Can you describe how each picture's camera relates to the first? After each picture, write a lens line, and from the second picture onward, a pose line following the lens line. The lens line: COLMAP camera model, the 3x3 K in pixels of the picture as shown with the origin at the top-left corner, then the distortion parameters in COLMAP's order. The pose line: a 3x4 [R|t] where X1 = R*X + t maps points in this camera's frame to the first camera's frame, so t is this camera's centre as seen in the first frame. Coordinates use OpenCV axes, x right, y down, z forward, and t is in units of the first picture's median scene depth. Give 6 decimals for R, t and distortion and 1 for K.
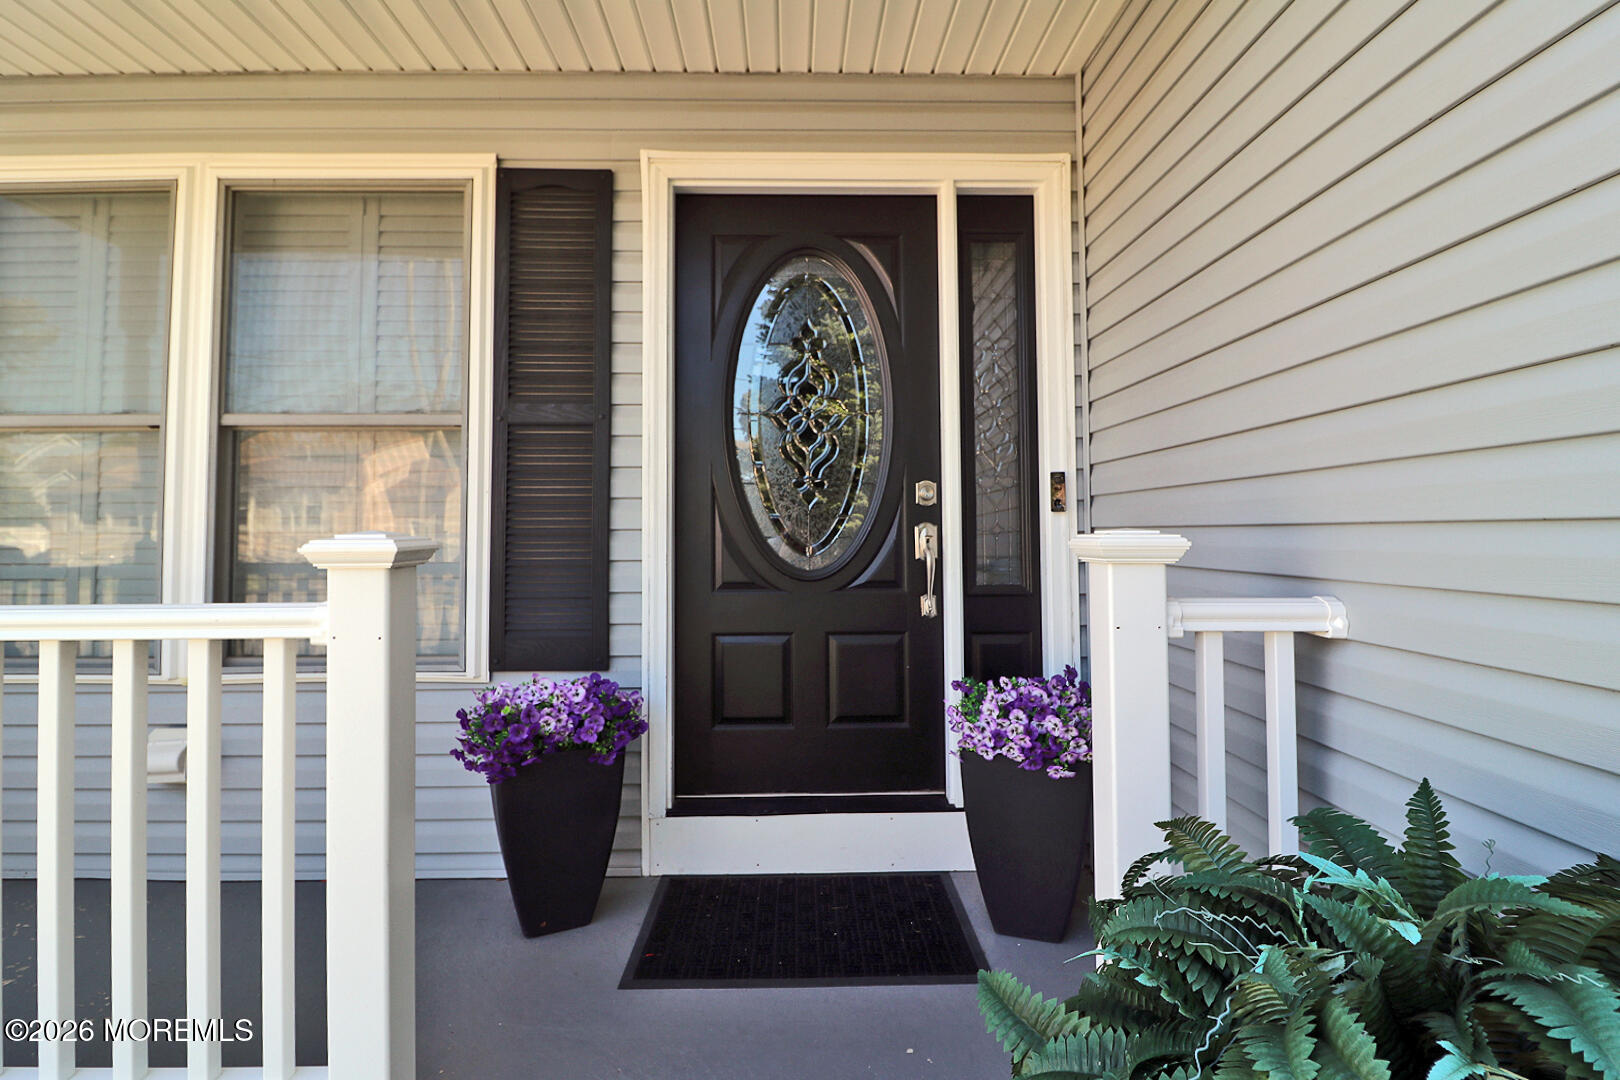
lens RADIAL K [[777.6, 0, 815.6], [0, 777.6, 503.9], [0, 0, 1]] dist [0.000030, -0.015682]
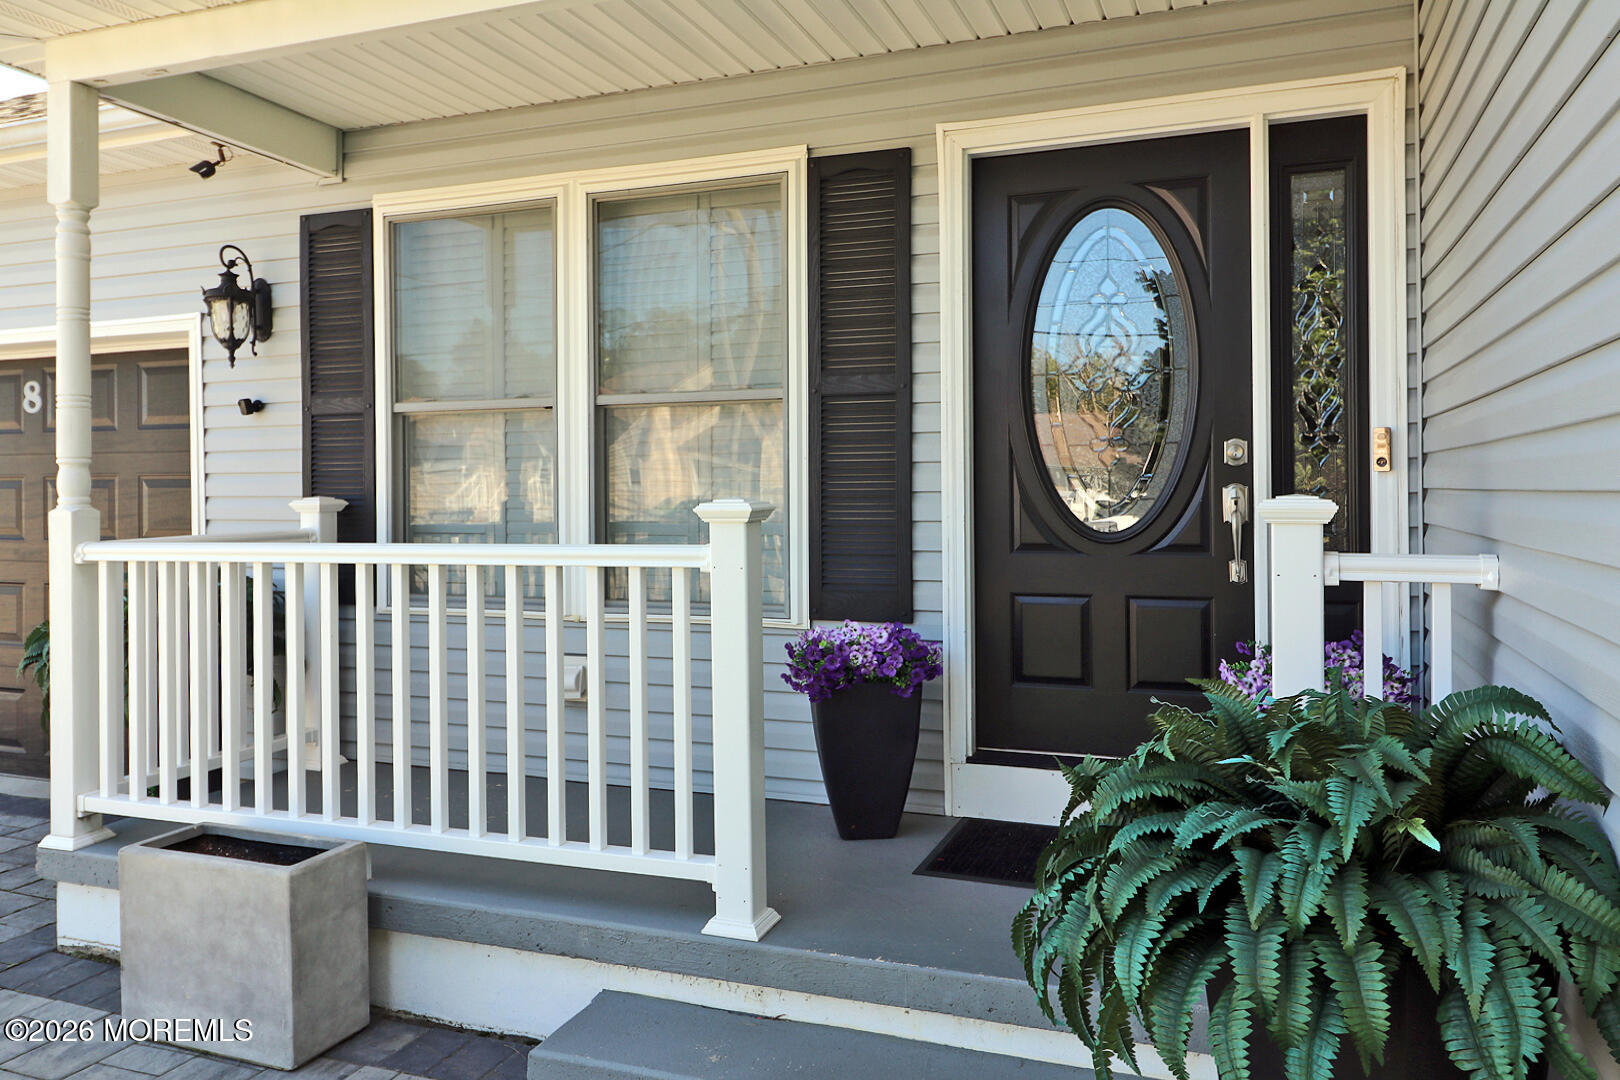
lens RADIAL K [[1188.2, 0, 813.1], [0, 1188.2, 484.4], [0, 0, 1]] dist [0.010816, 0.002484]
pose [[0.923699, -0.004101, -0.383098, 0.230582], [0.017512, 0.999350, 0.031526, -0.030439], [0.382719, -0.035829, 0.923170, -0.546301]]
